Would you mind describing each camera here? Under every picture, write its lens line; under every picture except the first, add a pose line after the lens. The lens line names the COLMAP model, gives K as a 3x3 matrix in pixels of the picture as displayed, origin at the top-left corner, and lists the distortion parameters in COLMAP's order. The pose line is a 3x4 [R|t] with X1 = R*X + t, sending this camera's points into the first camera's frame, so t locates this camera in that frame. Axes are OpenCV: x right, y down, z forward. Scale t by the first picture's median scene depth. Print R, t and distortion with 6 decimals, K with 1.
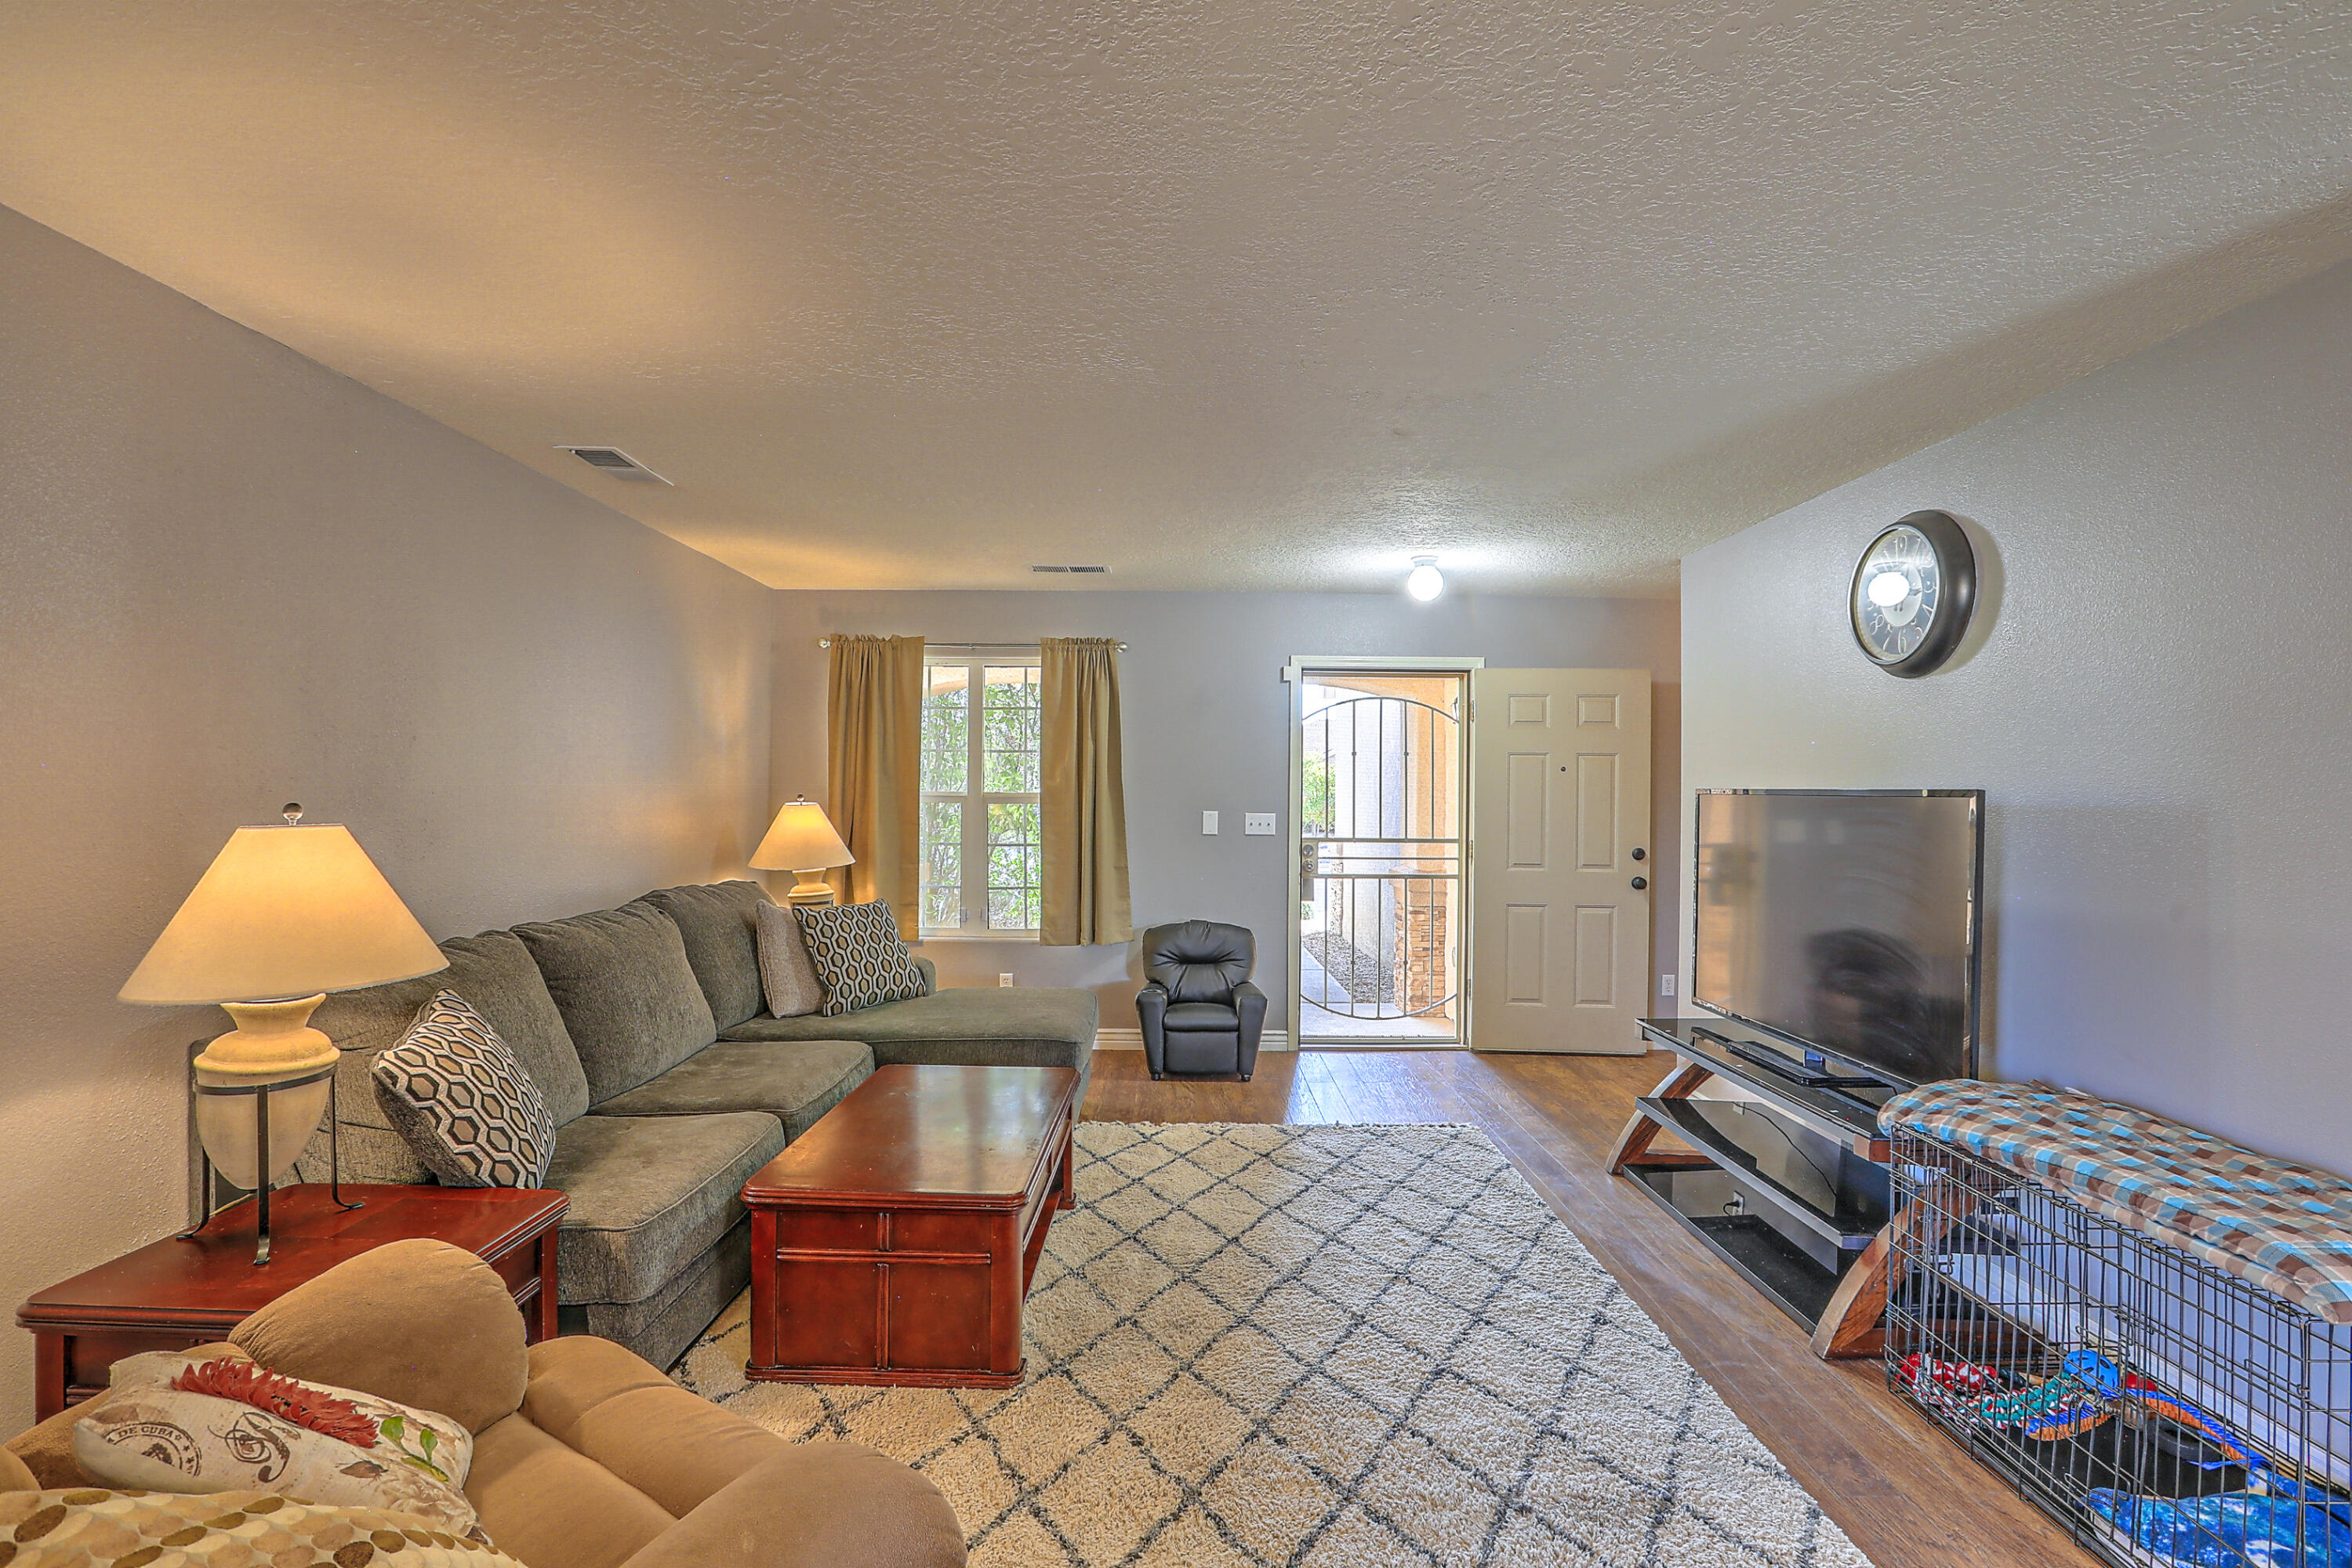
lens RADIAL K [[1071.3, 0, 1178.0], [0, 1071.3, 779.7], [0, 0, 1]] dist [-0.060754, 0.025859]
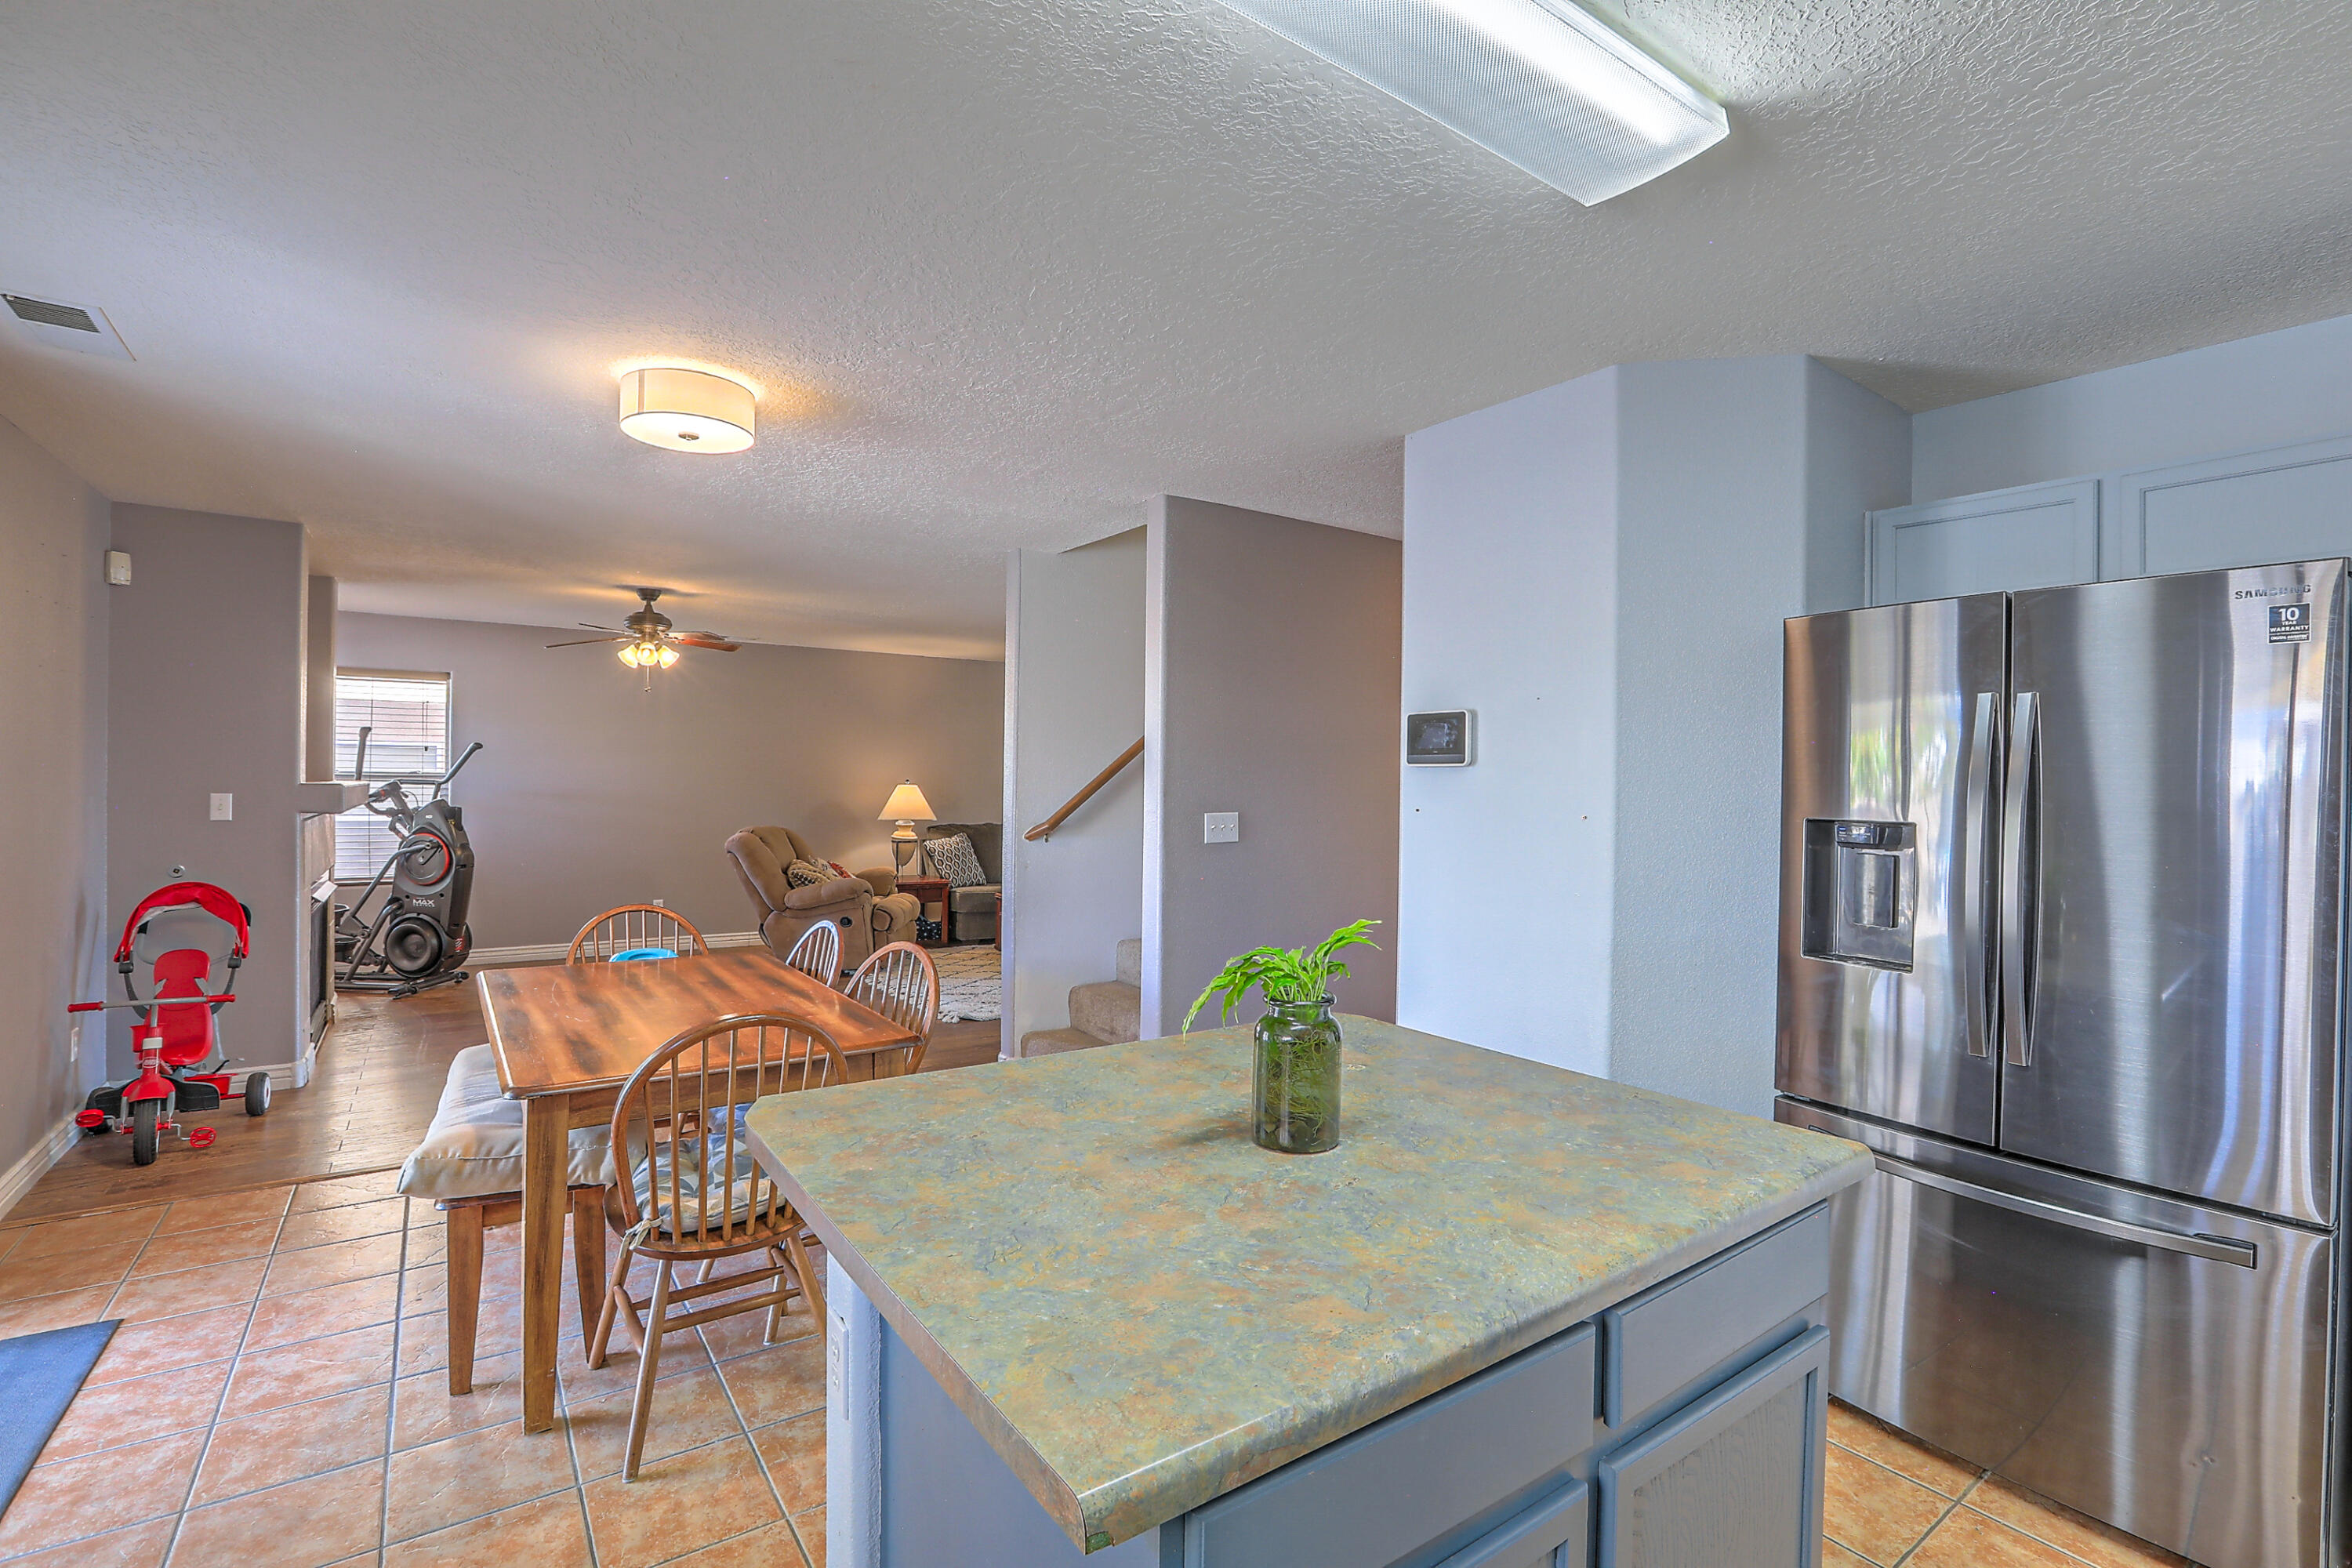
lens RADIAL K [[1072.8, 0, 1176.0], [0, 1072.8, 784.0], [0, 0, 1]] dist [-0.052355, 0.017709]
pose [[0.563363, 0.003914, -0.826200, 1.606811], [-0.004771, 0.999988, 0.001484, 0.012765], [0.826196, 0.003105, 0.563375, -0.281315]]
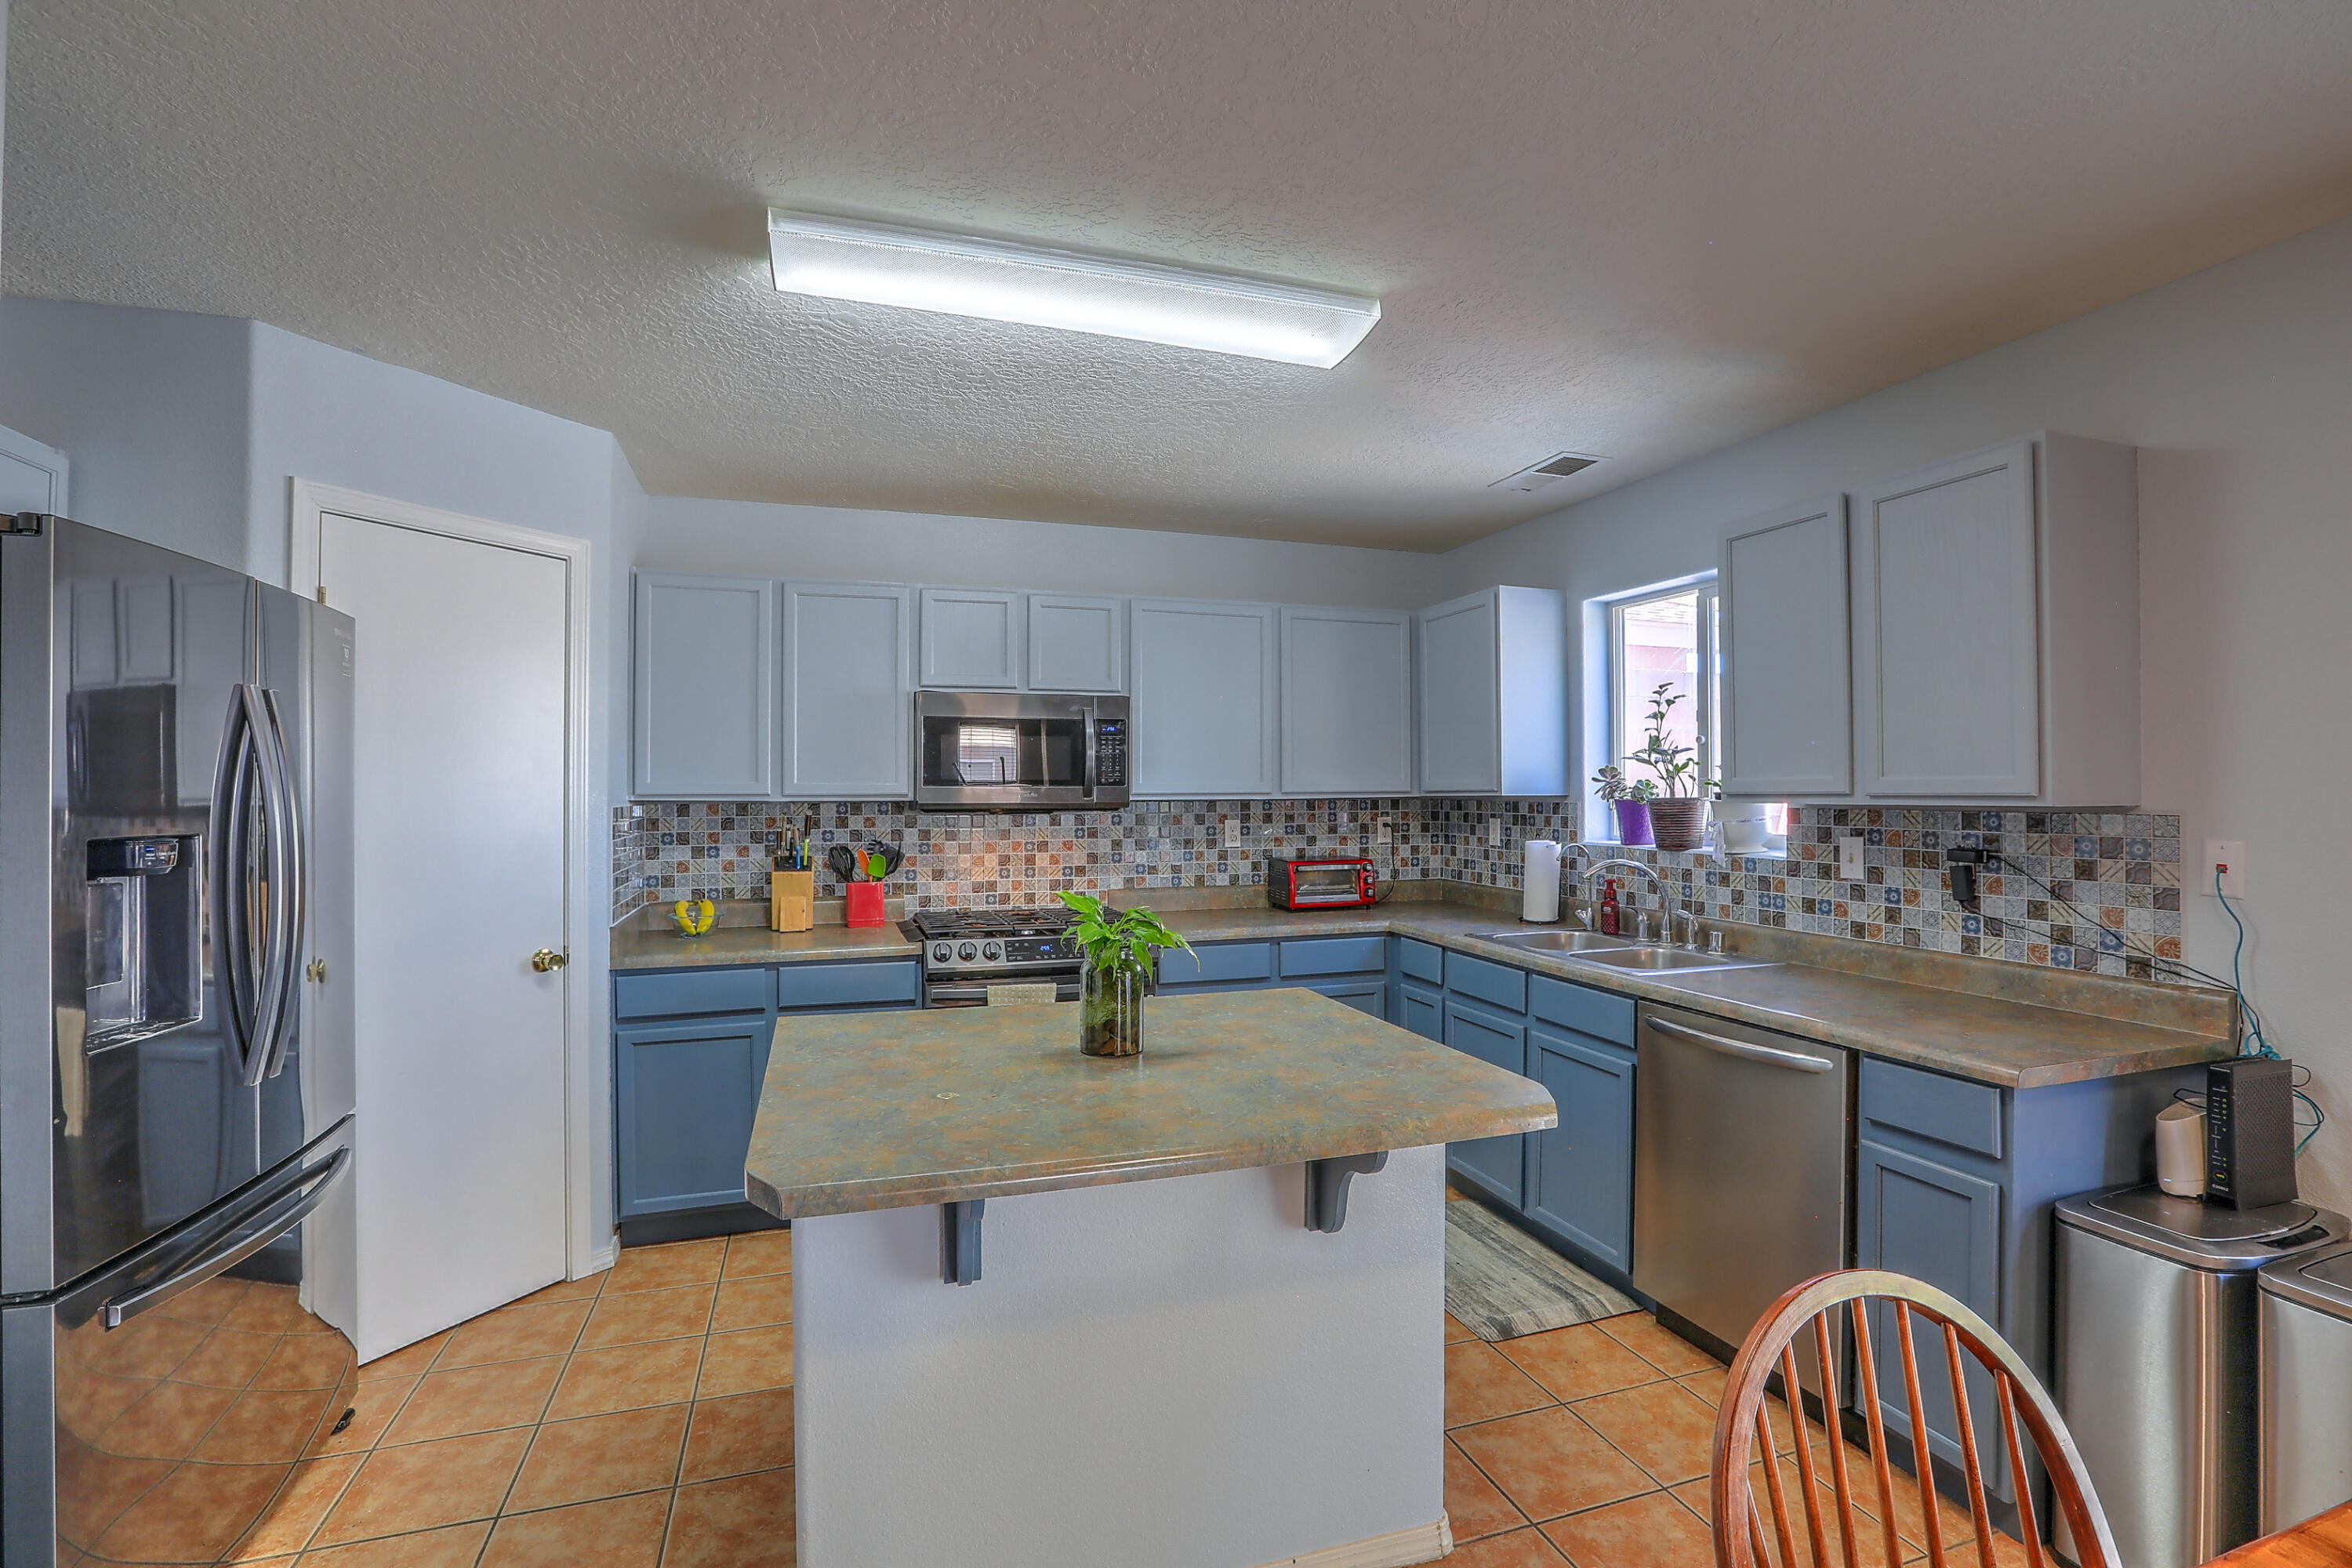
lens RADIAL K [[1069.5, 0, 1172.2], [0, 1069.5, 778.0], [0, 0, 1]] dist [-0.070090, 0.038276]
pose [[-0.303712, 0.003800, 0.952756, 0.884840], [-0.007276, 0.999954, -0.006308, 0.009312], [-0.952736, -0.008848, -0.303670, 0.063053]]
